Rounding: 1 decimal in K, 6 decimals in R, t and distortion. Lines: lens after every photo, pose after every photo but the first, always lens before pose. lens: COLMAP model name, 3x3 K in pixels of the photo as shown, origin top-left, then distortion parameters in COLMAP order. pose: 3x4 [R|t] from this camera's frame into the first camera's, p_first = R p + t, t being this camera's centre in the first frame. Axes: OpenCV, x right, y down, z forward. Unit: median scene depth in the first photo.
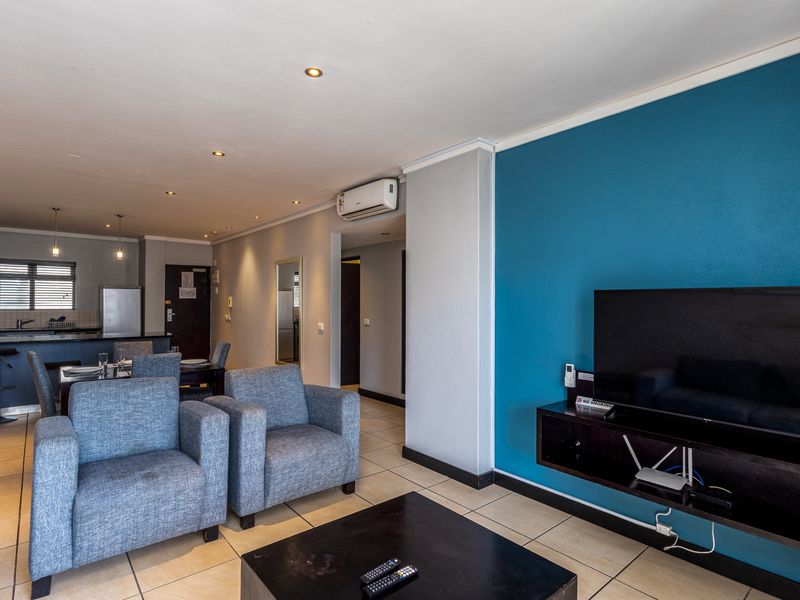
lens RADIAL K [[444.7, 0, 400.0], [0, 444.7, 300.0], [0, 0, 1]] dist [-0.000552, 0.001431]
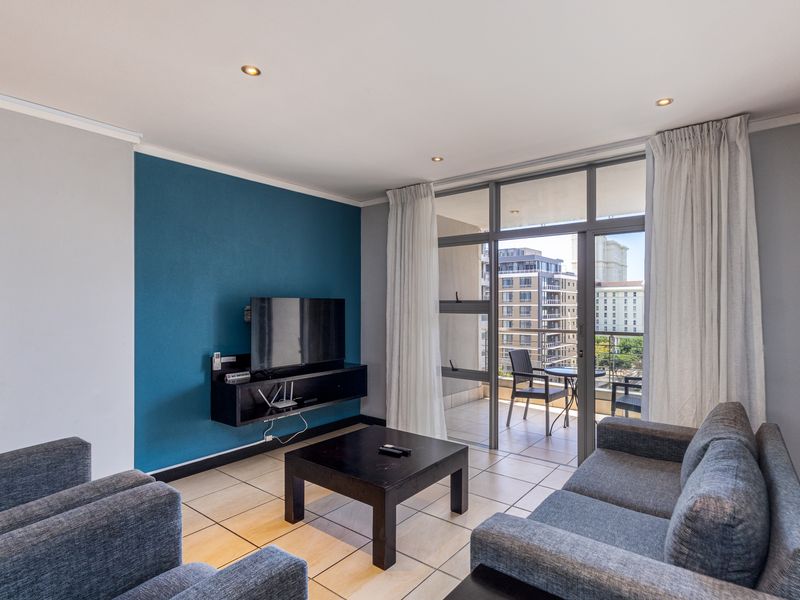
lens RADIAL K [[444.7, 0, 400.0], [0, 444.7, 300.0], [0, 0, 1]] dist [-0.000552, 0.001431]
pose [[-0.198134, 0.003830, 0.980168, -1.074146], [-0.002268, 0.999988, -0.004366, -0.007927], [-0.980172, -0.003088, -0.198123, 0.767903]]
